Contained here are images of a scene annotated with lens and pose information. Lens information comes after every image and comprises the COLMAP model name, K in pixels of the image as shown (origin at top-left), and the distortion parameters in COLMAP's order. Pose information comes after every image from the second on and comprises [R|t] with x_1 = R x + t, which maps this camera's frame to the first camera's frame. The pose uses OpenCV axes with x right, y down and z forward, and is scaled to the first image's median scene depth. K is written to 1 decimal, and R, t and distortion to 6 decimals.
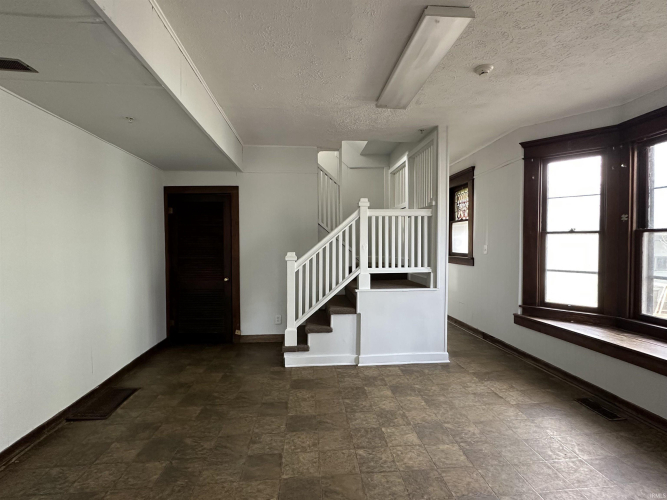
lens RADIAL K [[328.9, 0, 334.2], [0, 328.9, 251.9], [0, 0, 1]] dist [0.001262, 0.000025]
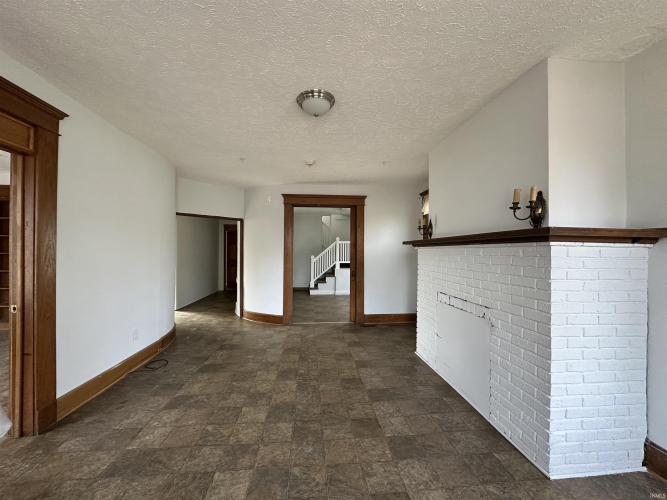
lens RADIAL K [[271.6, 0, 330.1], [0, 271.6, 250.7], [0, 0, 1]] dist [-0.002377, 0.000497]
pose [[0.999881, 0.011287, -0.010532, 0.047713], [-0.011489, 0.999747, -0.019313, 0.003082], [0.010312, 0.019431, 0.999758, -1.368659]]
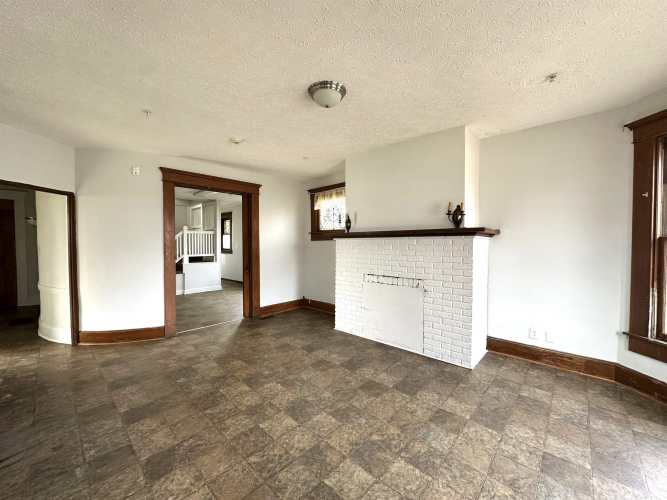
lens RADIAL K [[271.6, 0, 337.9], [0, 271.6, 251.2], [0, 0, 1]] dist [-0.002377, 0.000497]
pose [[0.737987, -0.014511, 0.674659, -0.426740], [0.007937, 0.999886, 0.012825, 0.006874], [-0.674769, -0.004110, 0.738018, -1.226891]]
